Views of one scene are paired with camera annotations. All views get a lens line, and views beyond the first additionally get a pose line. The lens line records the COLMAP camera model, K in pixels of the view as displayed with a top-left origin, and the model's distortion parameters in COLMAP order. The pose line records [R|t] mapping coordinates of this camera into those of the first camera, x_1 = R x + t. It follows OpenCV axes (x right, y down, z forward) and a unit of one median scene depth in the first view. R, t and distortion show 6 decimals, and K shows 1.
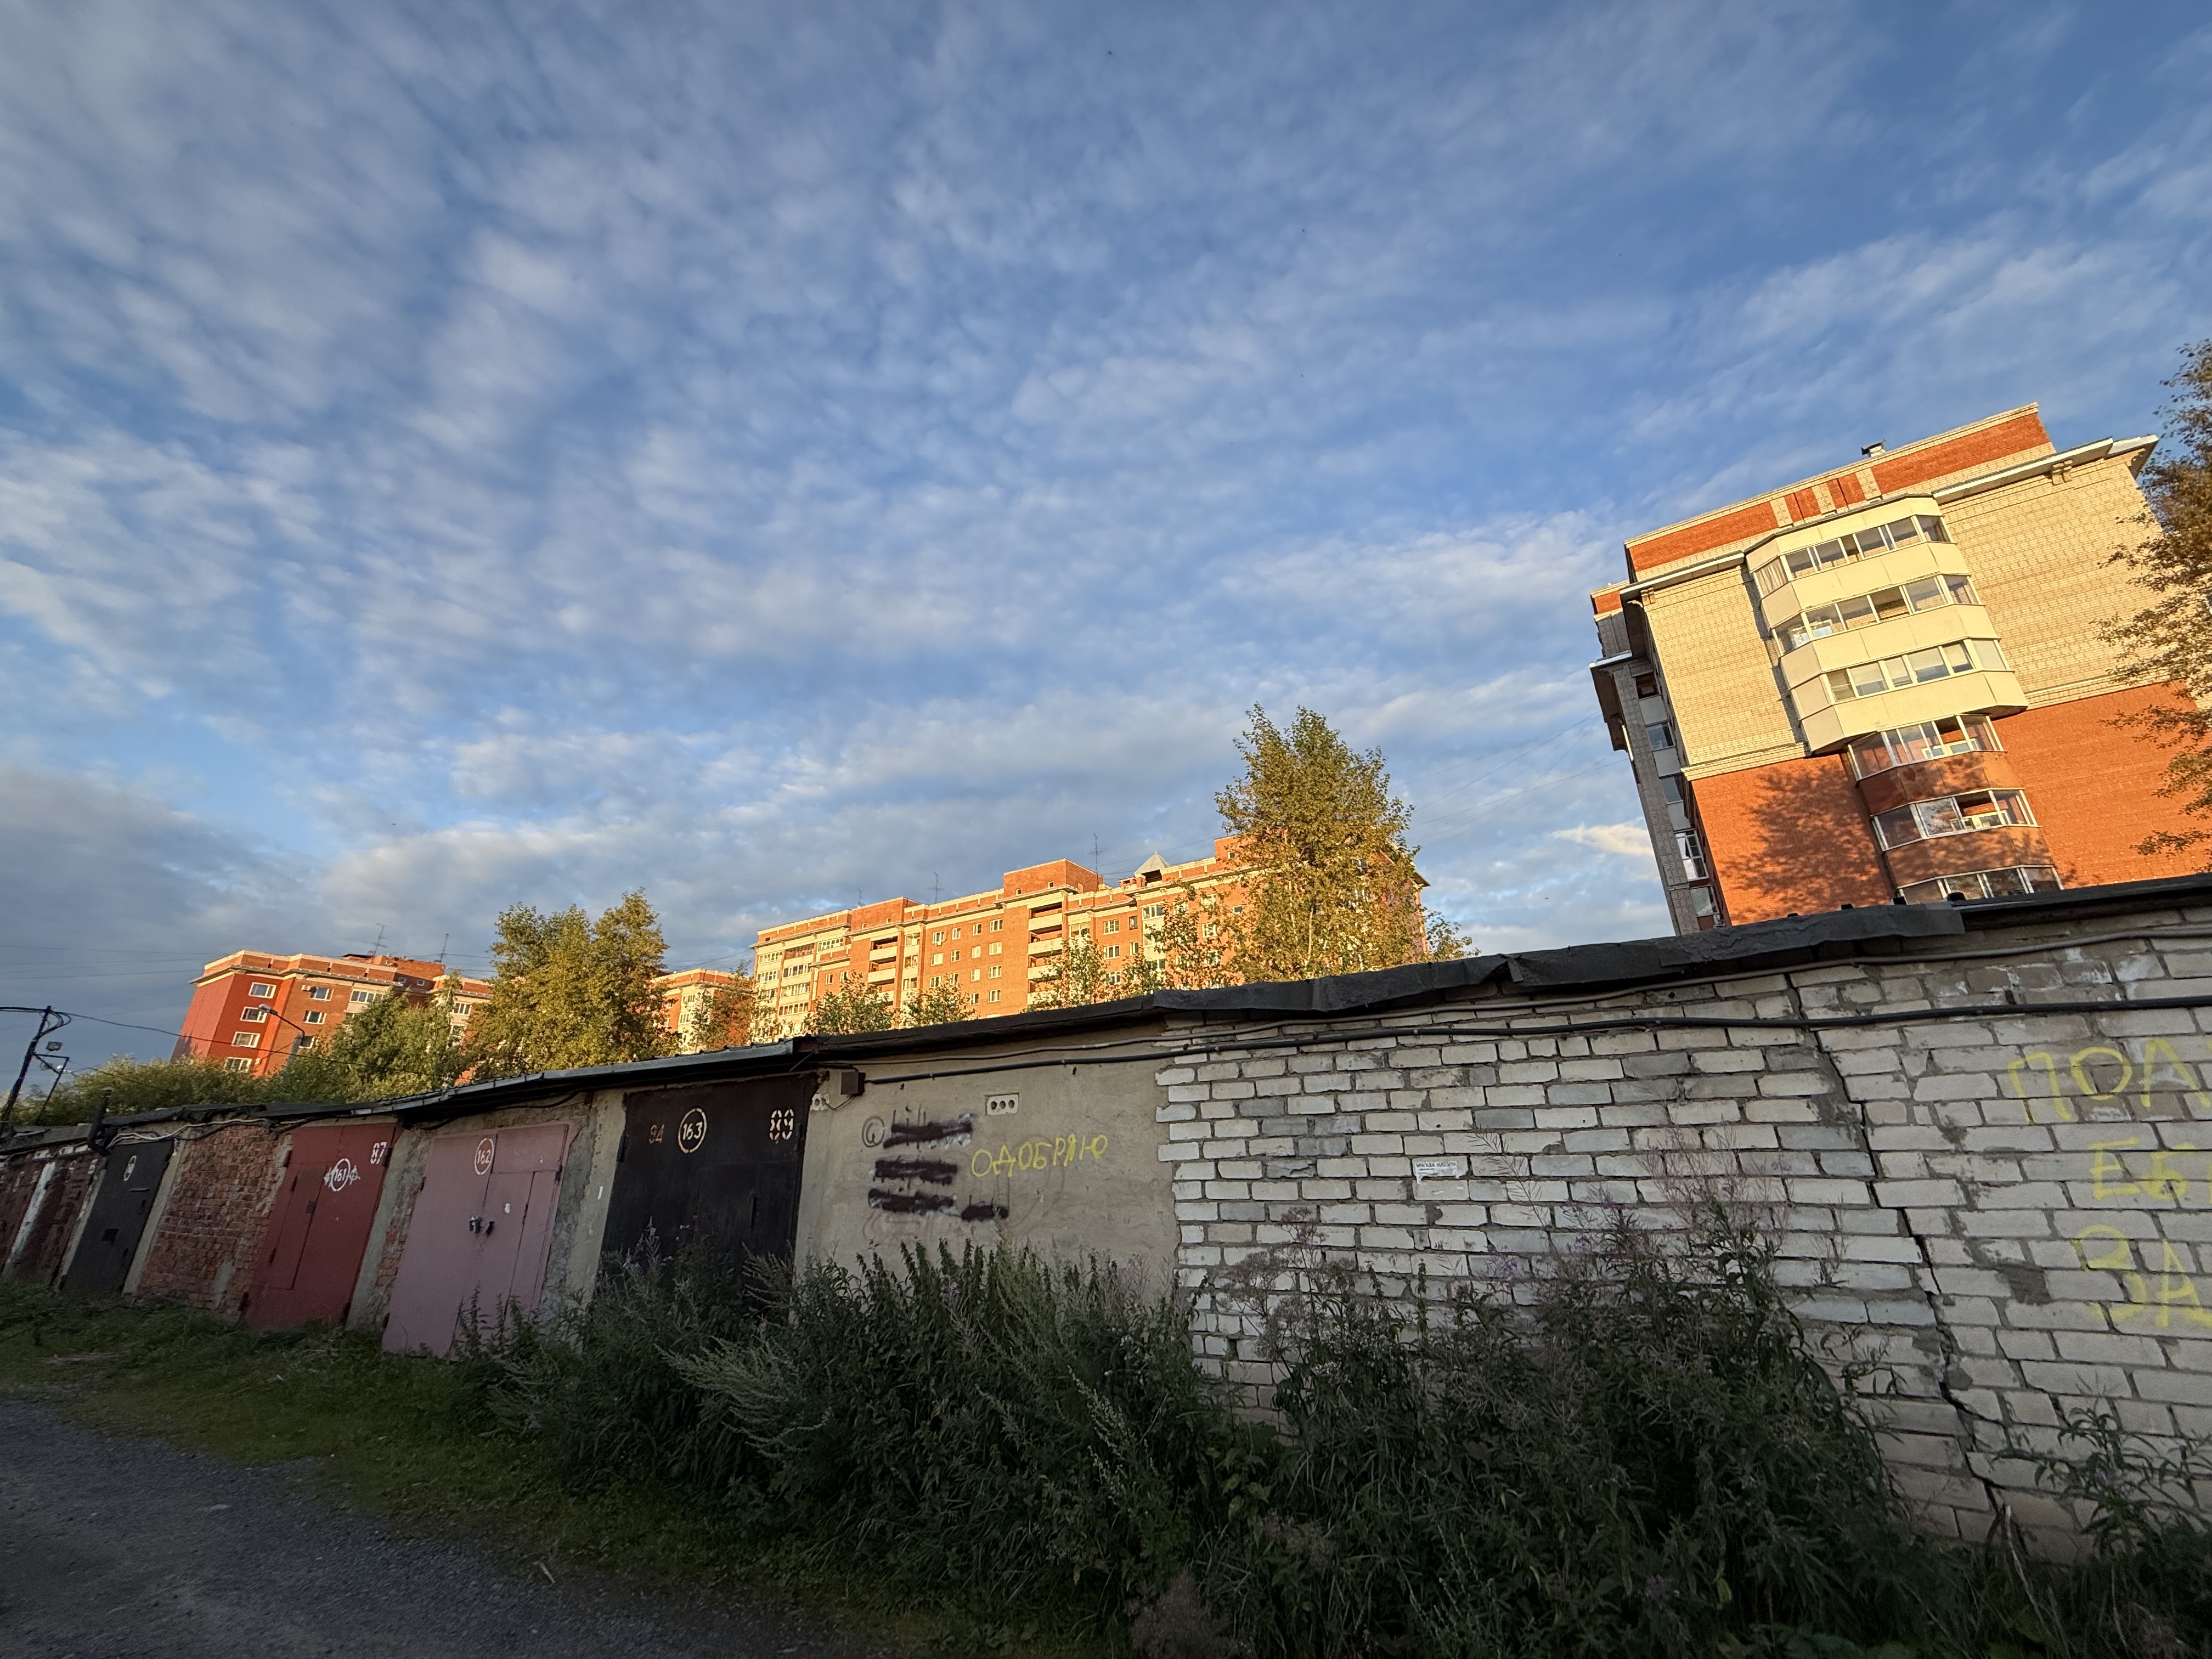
lens RADIAL K [[876.5, 0, 1104.1], [0, 876.5, 830.4], [0, 0, 1]] dist [-0.000618, 0.000566]
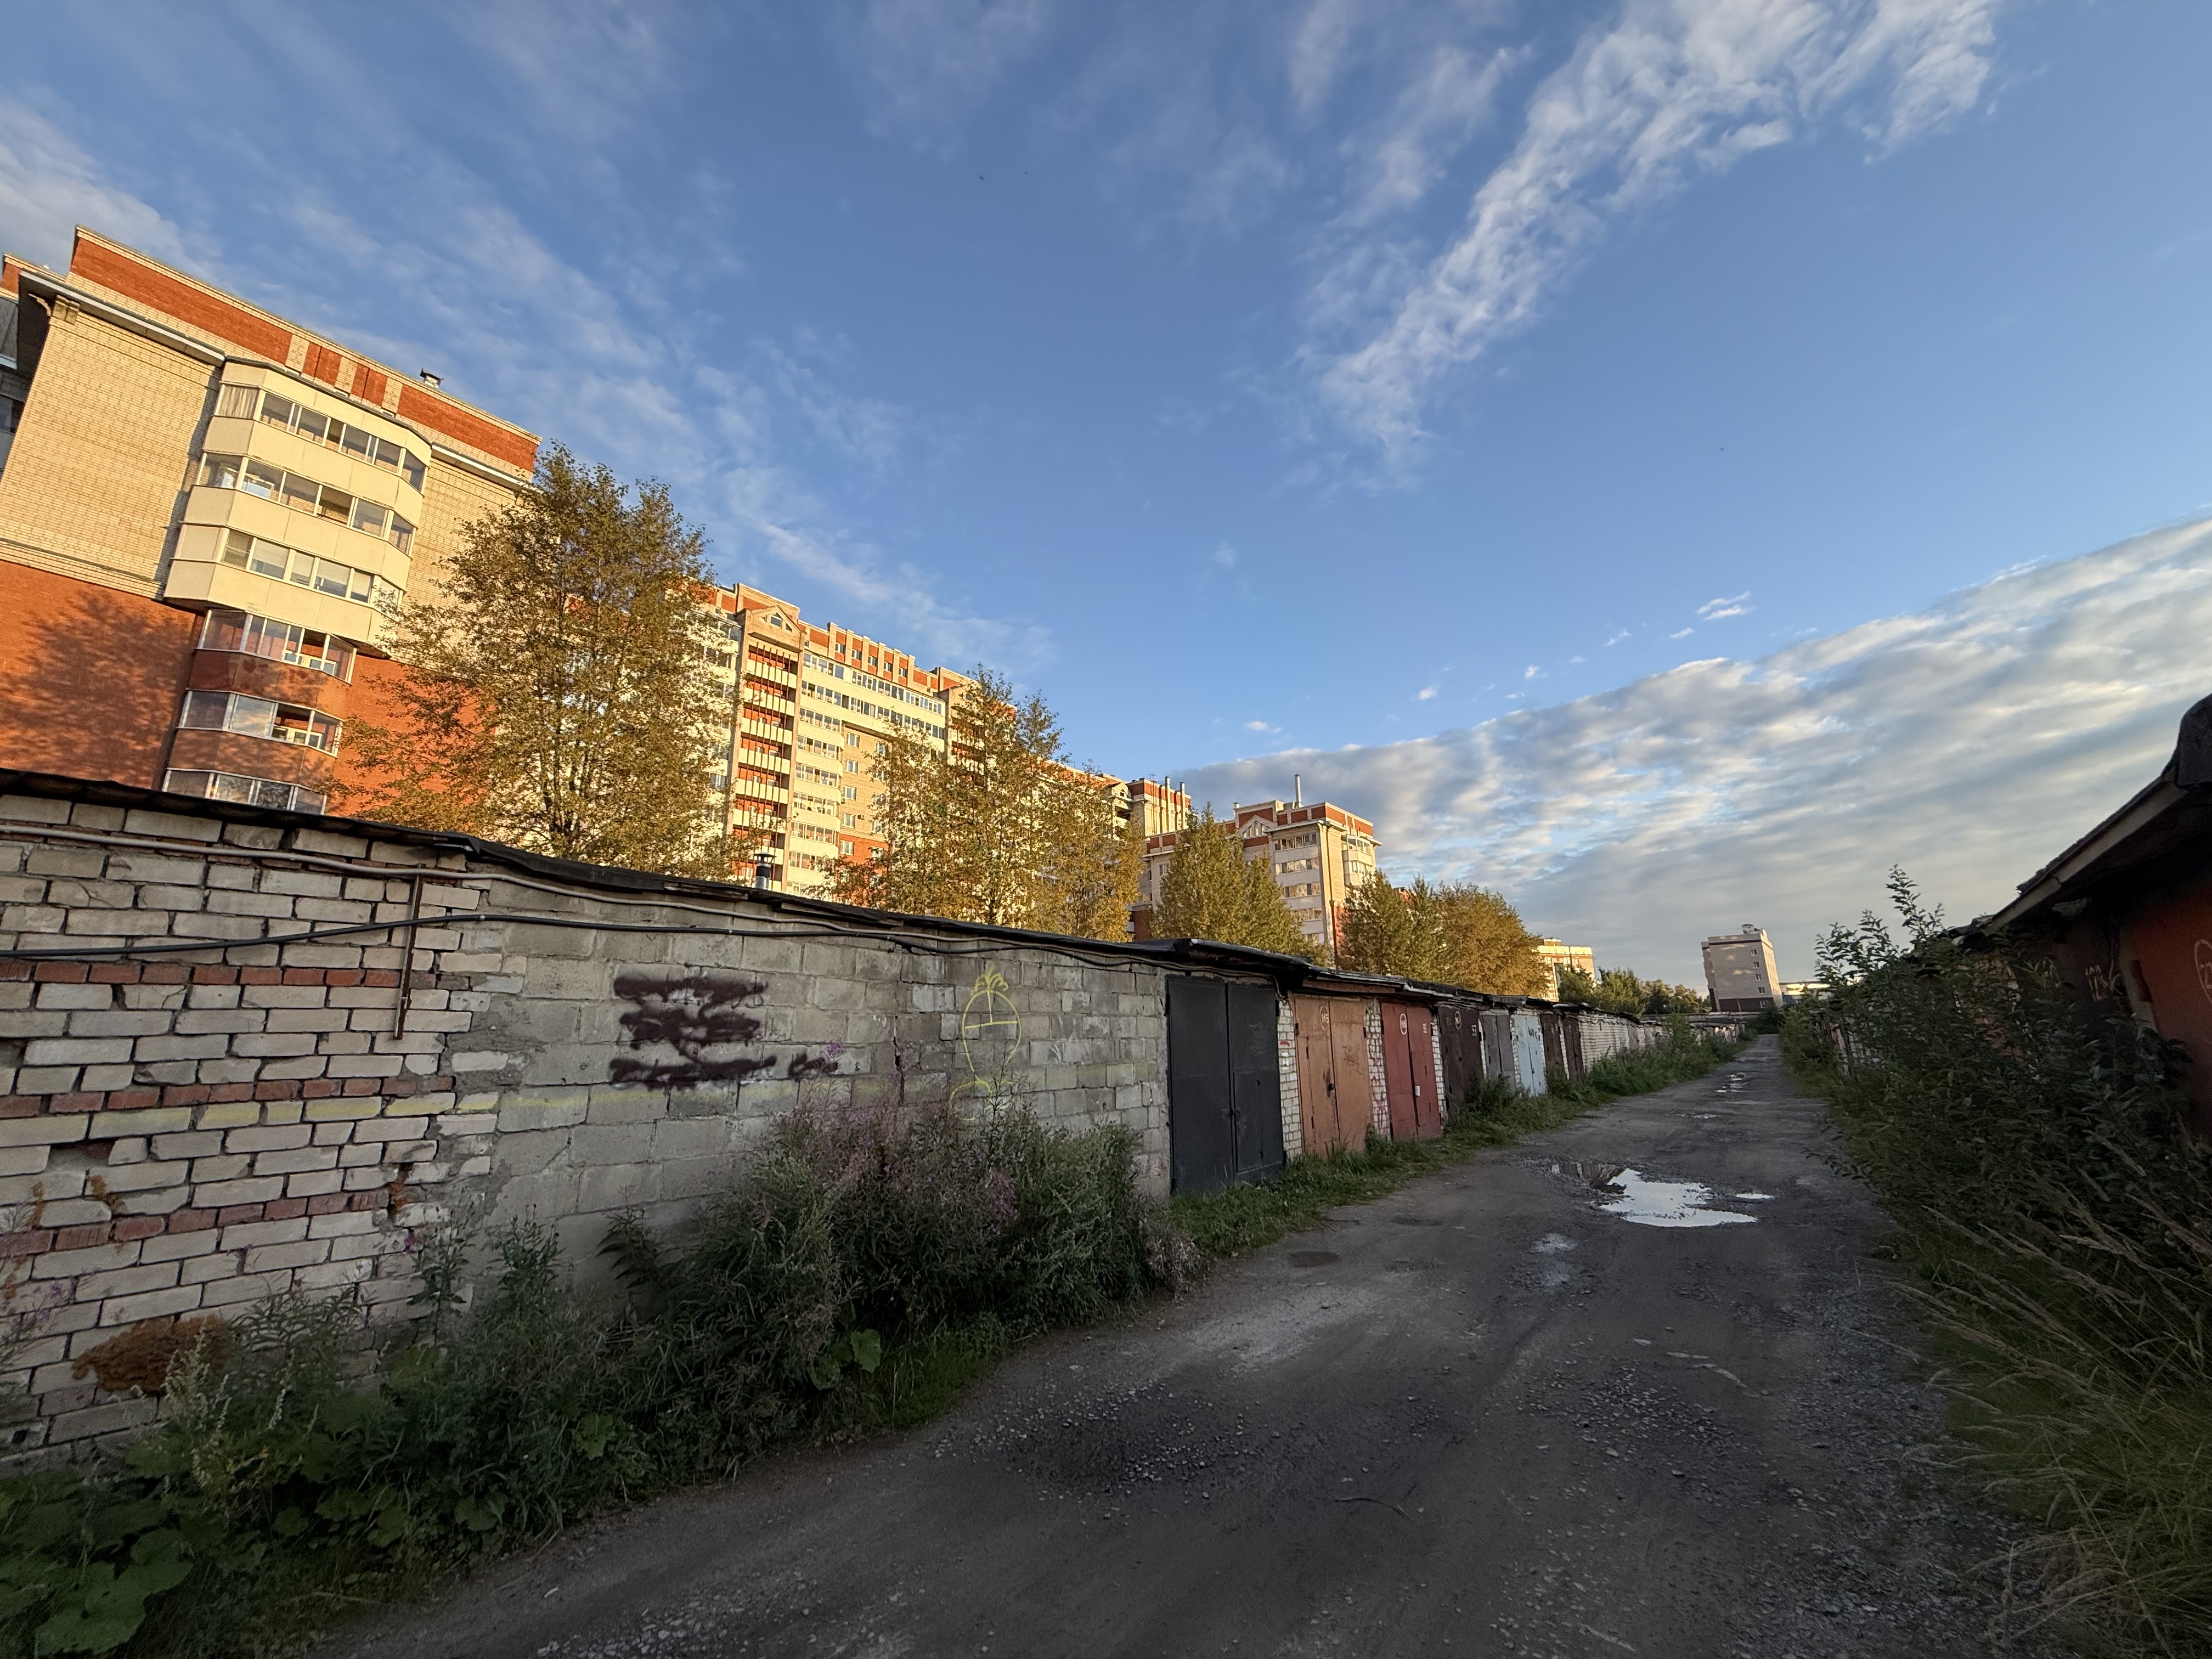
lens RADIAL K [[876.5, 0, 1104.1], [0, 876.5, 830.4], [0, 0, 1]] dist [-0.000618, 0.000566]
pose [[0.108052, 0.254716, 0.960960, 0.142575], [-0.355658, 0.912549, -0.201894, -0.036063], [-0.928349, -0.319958, 0.189194, -0.091725]]
